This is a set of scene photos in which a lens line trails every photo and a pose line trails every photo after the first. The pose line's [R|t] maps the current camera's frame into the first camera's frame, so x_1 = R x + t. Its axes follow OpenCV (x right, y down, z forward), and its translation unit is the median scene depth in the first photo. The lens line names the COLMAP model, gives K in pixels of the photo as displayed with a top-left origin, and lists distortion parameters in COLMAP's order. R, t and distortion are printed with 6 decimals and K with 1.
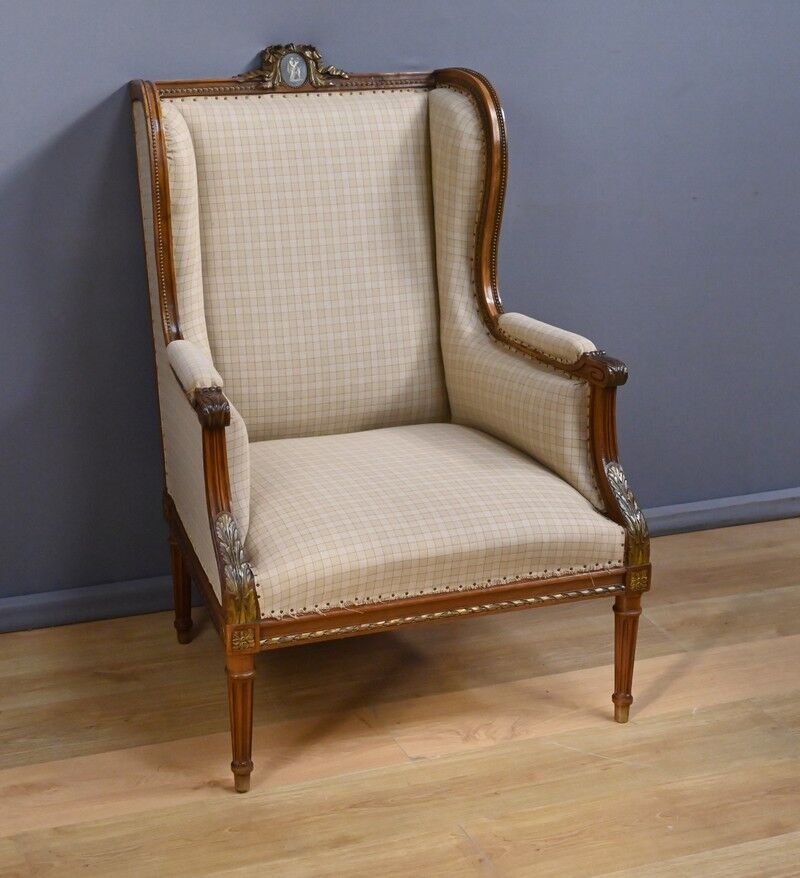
lens RADIAL K [[1620.2, 0, 341.7], [0, 1620.2, 441.7], [0, 0, 1]] dist [0.016582, -0.042084]
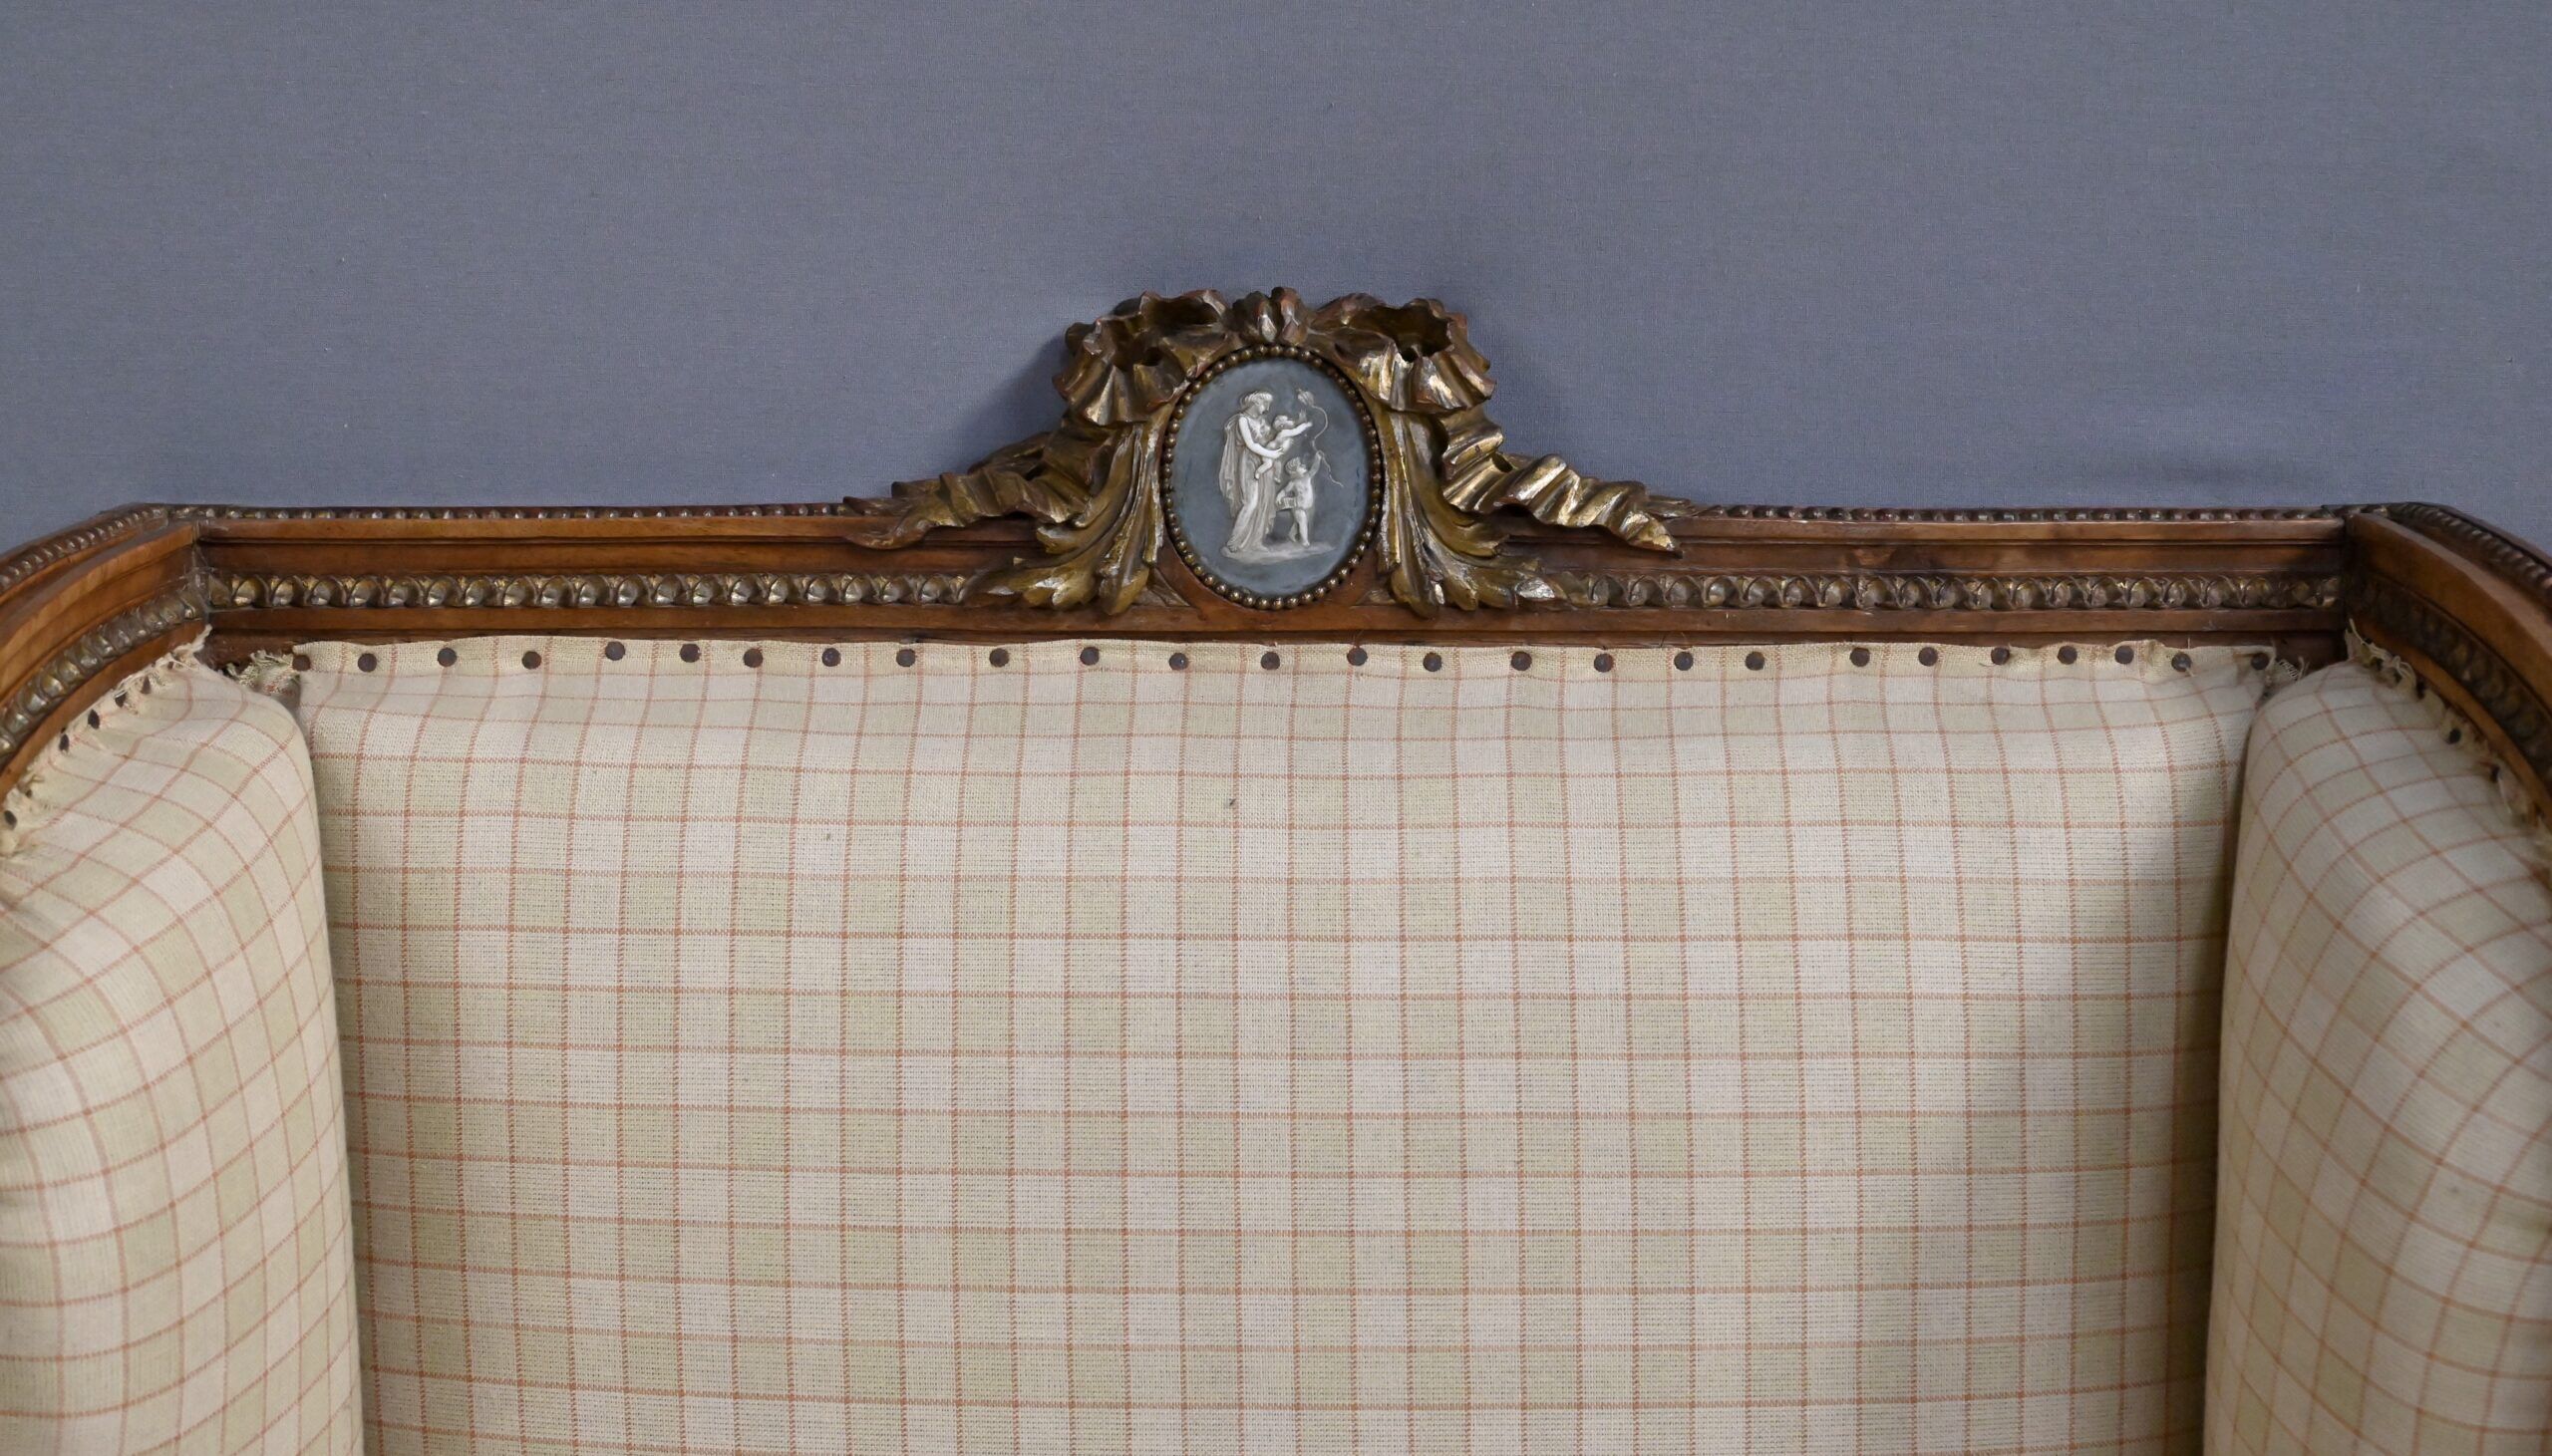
lens RADIAL K [[3634.0, 0, 1276.7], [0, 3634.0, 640.2], [0, 0, 1]] dist [-0.006850, 0.040628]
pose [[0.934814, 0.109864, -0.337718, 0.081935], [-0.108597, 0.993827, 0.022704, -0.228022], [0.338127, 0.015452, 0.940974, 0.718528]]
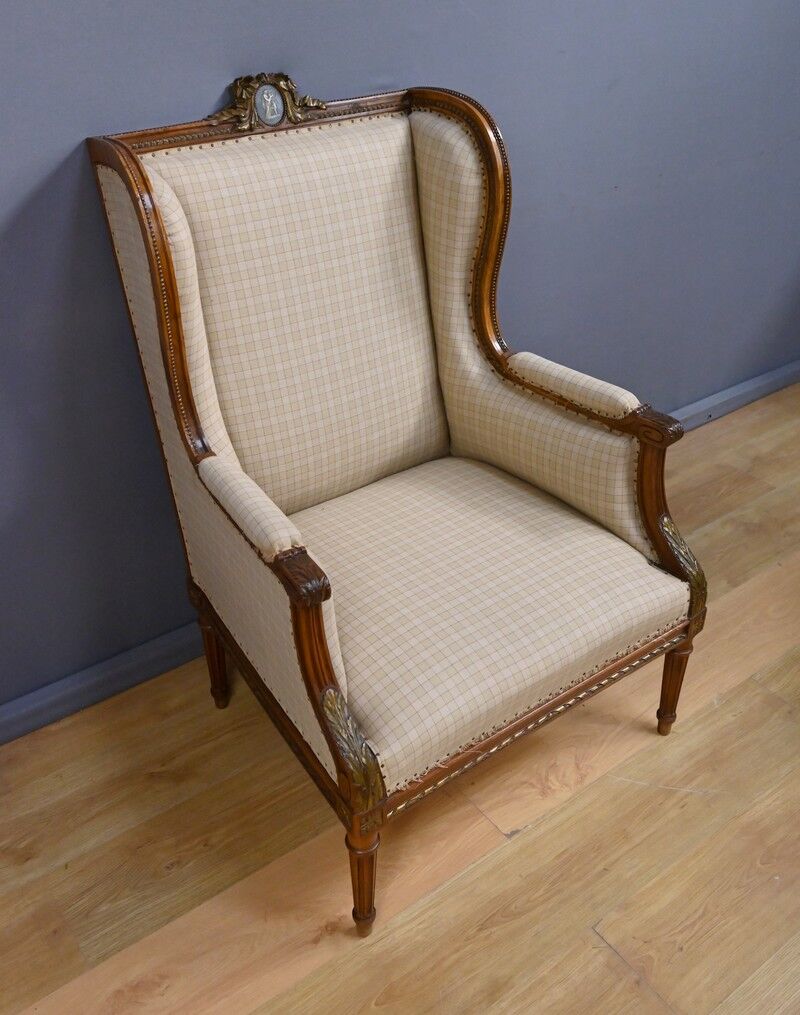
lens RADIAL K [[1008.3, 0, 397.5], [0, 1008.3, 471.6], [0, 0, 1]] dist [0.003091, 0.009178]
pose [[0.959505, -0.149584, 0.238694, -0.126828], [0.090386, 0.966043, 0.242058, -0.166825], [-0.266797, -0.210681, 0.940443, 0.431704]]
